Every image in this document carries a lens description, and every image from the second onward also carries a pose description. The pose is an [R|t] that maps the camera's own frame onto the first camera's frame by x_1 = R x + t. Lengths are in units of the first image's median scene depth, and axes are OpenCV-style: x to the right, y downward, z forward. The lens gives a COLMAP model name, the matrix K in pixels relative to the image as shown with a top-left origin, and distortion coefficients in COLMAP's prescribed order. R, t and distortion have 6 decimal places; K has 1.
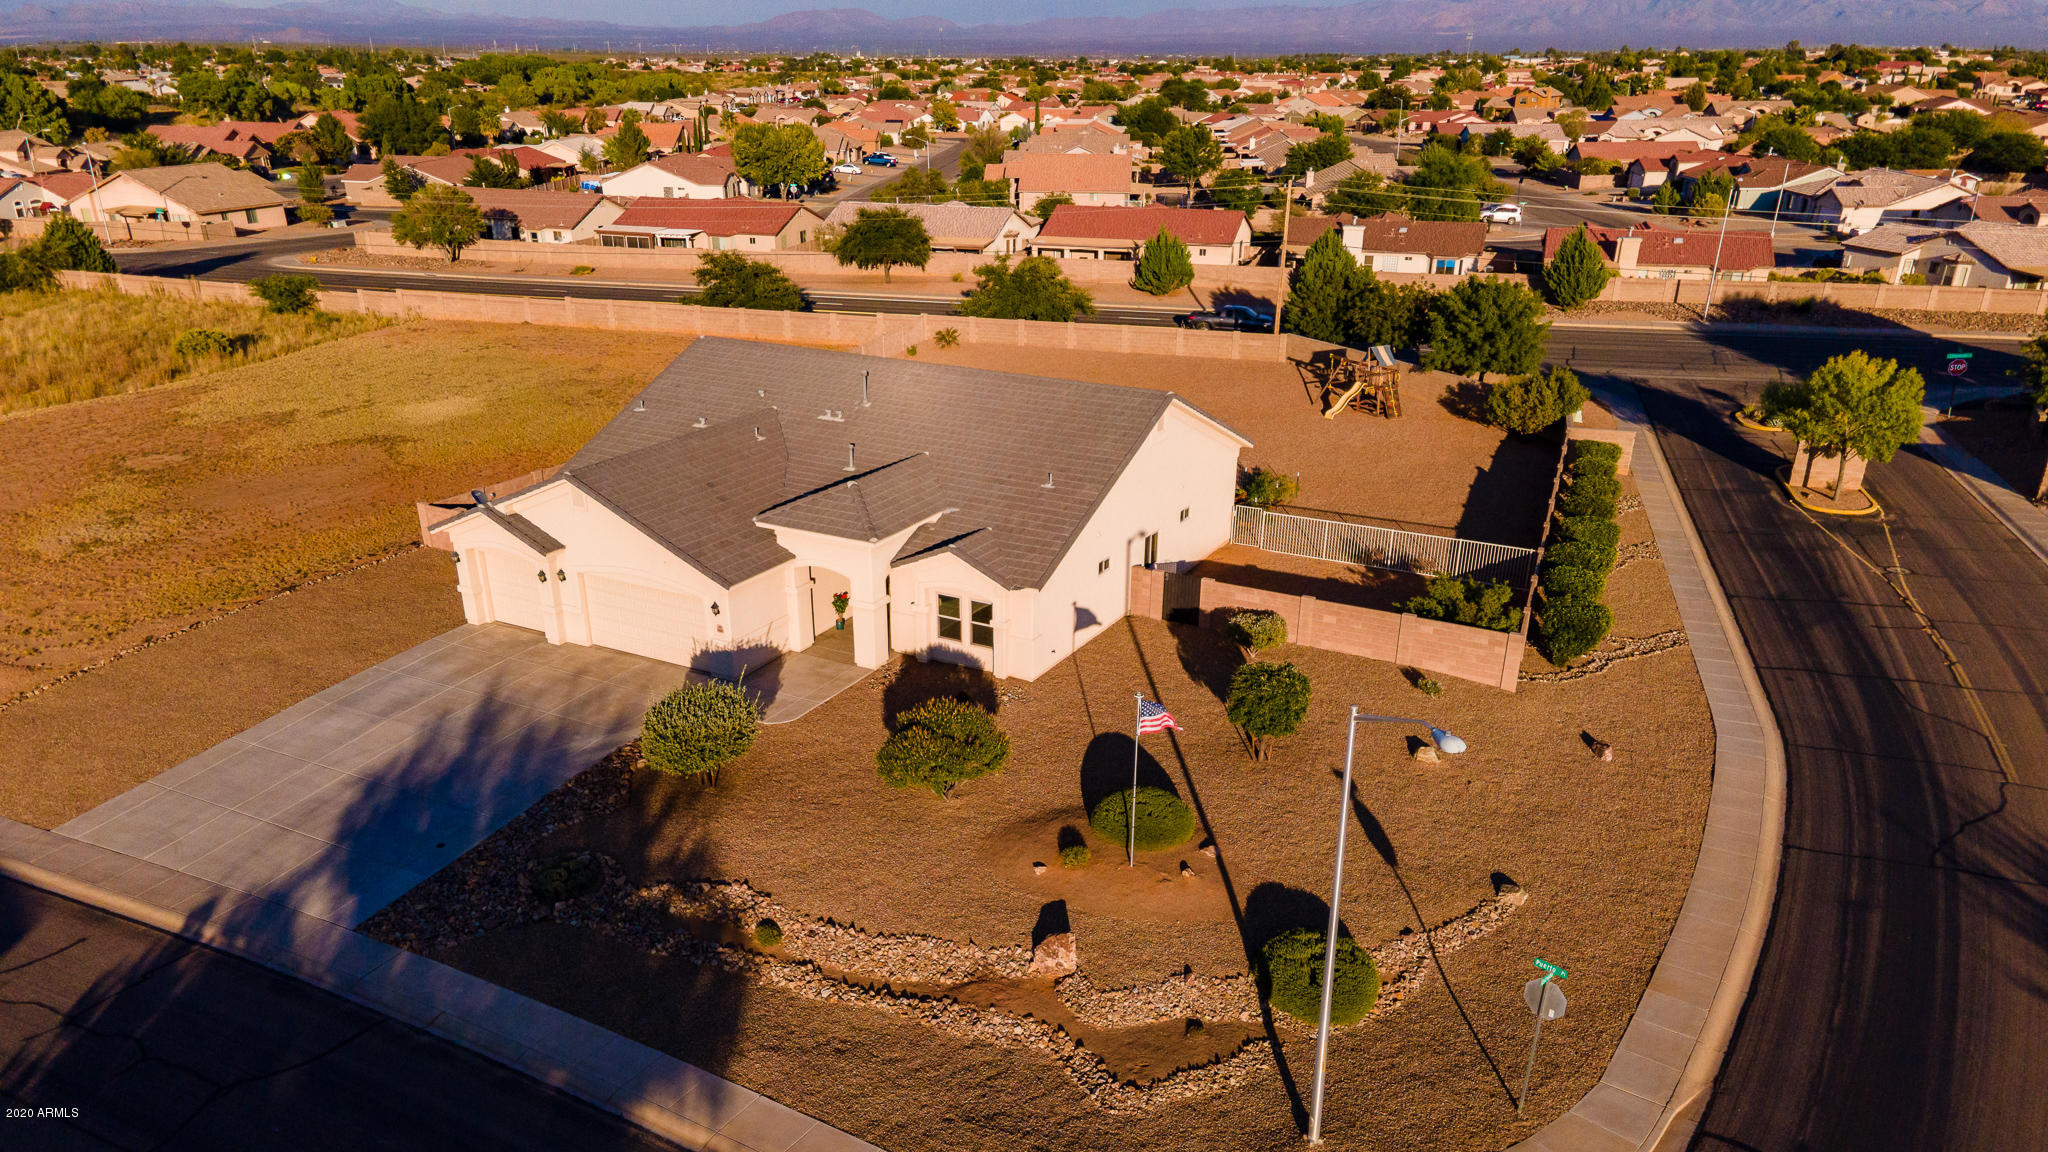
lens RADIAL K [[1522.7, 0, 1024.0], [0, 1522.7, 576.0], [0, 0, 1]] dist [0.051330, -0.003176]
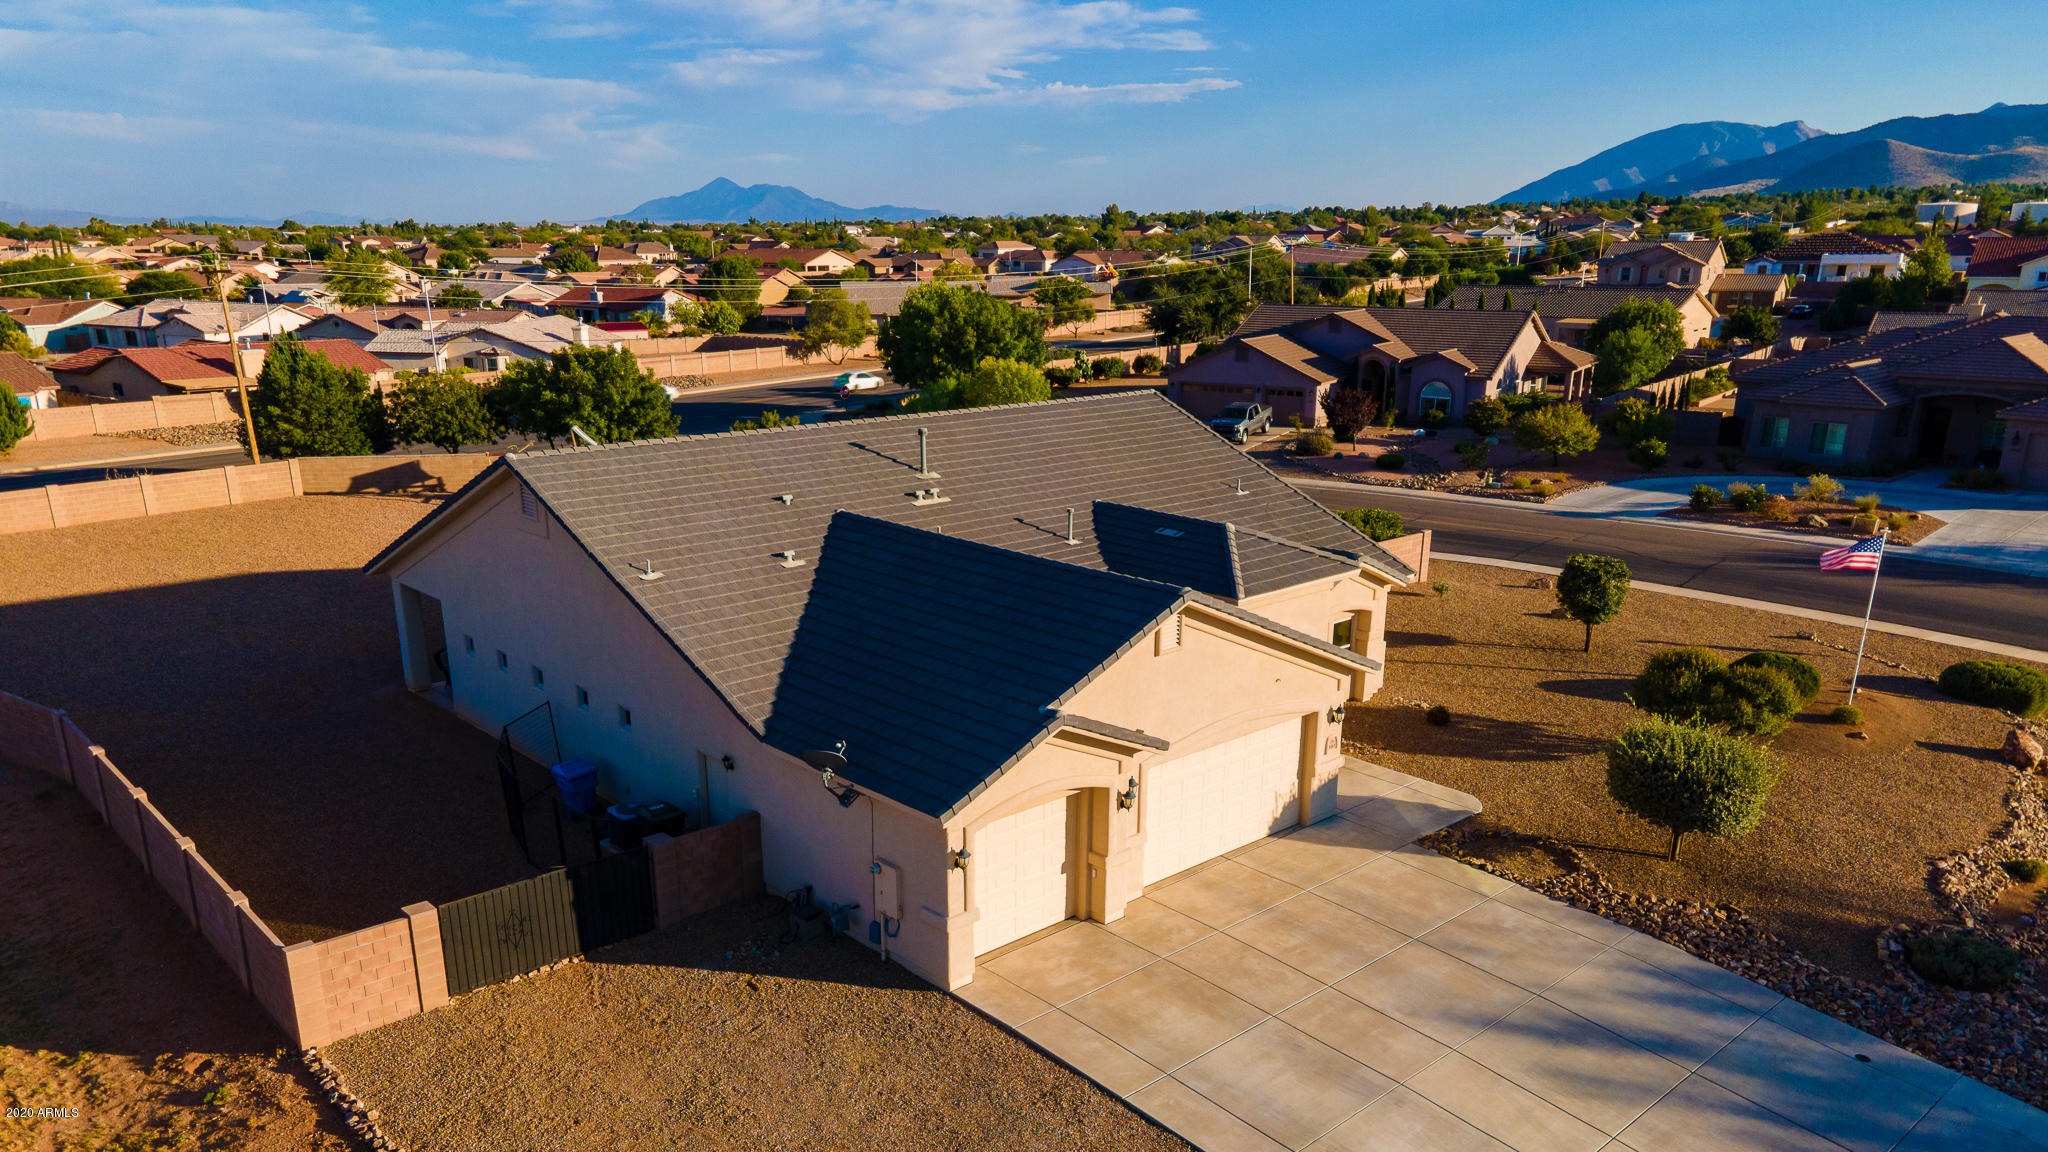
lens RADIAL K [[1522.7, 0, 1024.0], [0, 1522.7, 576.0], [0, 0, 1]] dist [0.051330, -0.003176]
pose [[0.313699, -0.214103, 0.925069, -0.420892], [0.314268, 0.942749, 0.111623, -0.077199], [-0.896007, 0.255704, 0.363026, 0.410934]]
